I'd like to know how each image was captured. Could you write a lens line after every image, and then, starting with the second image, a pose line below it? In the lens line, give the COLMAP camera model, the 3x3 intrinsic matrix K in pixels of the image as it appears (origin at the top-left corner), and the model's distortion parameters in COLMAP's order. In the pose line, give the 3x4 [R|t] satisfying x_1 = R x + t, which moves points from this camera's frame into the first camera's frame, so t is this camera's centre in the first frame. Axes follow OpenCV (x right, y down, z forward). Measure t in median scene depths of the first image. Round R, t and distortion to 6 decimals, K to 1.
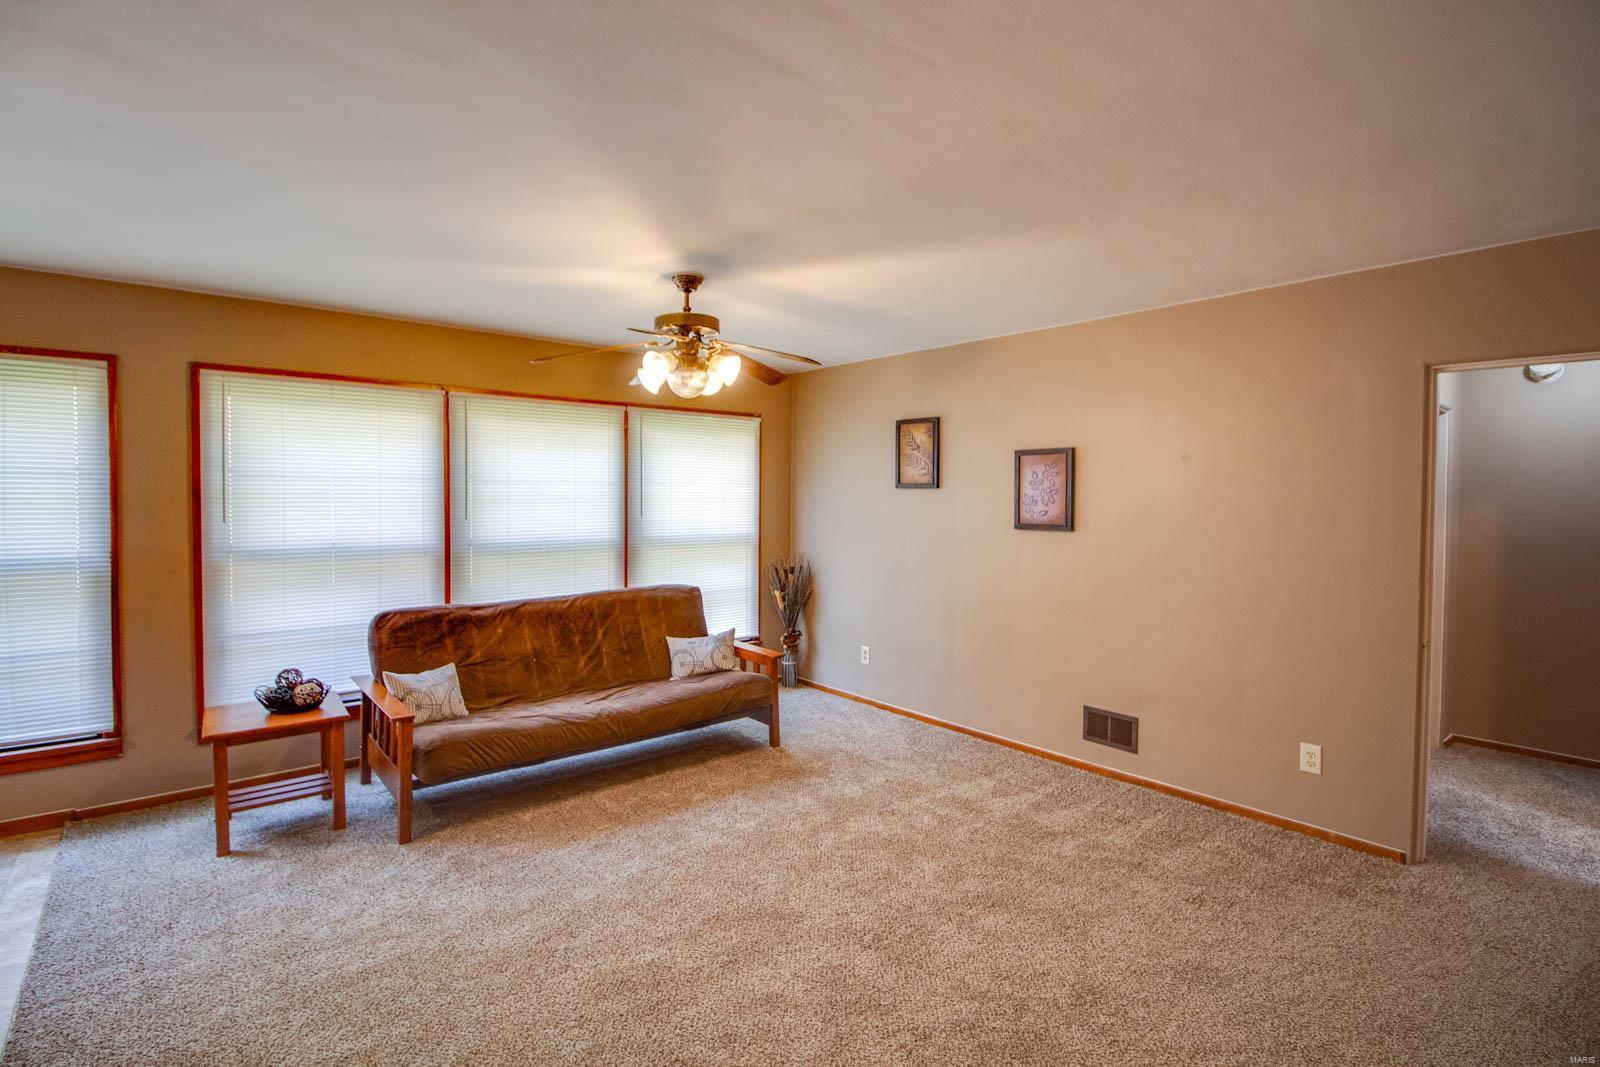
lens RADIAL K [[772.5, 0, 798.6], [0, 772.5, 523.7], [0, 0, 1]] dist [-0.030162, -0.001500]
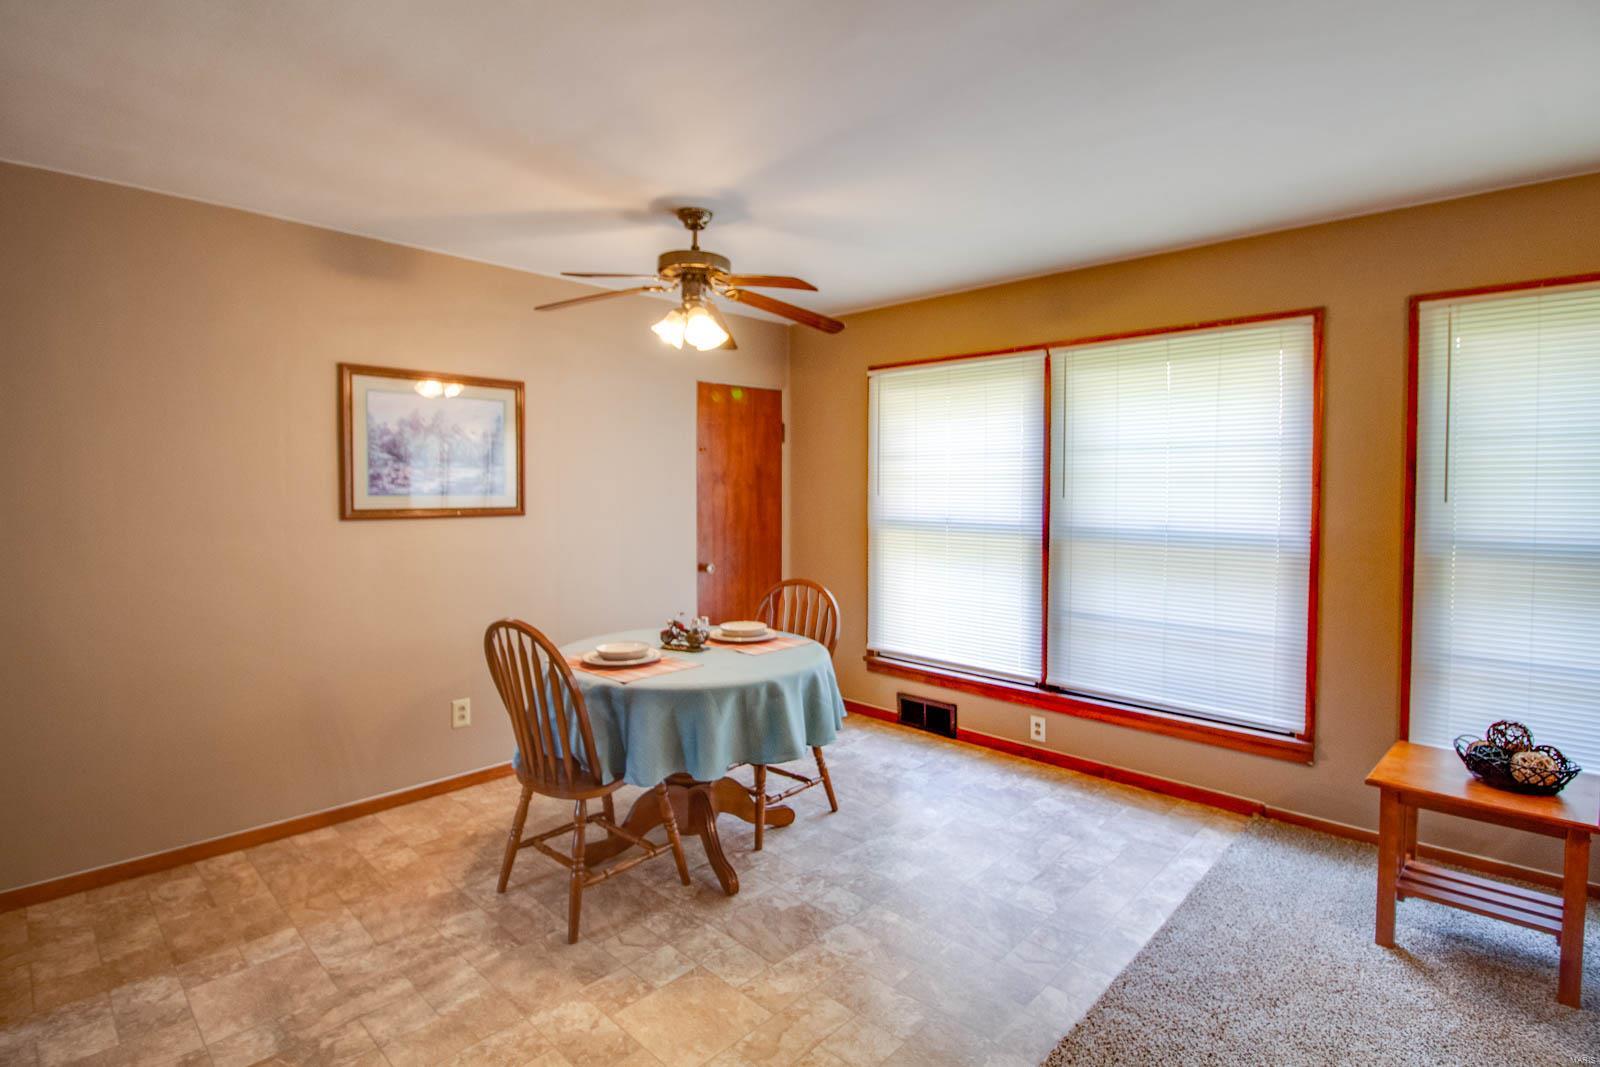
lens RADIAL K [[772.5, 0, 796.3], [0, 772.5, 503.5], [0, 0, 1]] dist [-0.030162, -0.001500]
pose [[0.091910, 0.016120, -0.995637, -0.082237], [-0.037373, 0.999220, 0.012728, 0.016086], [0.995066, 0.036040, 0.092440, 0.318896]]
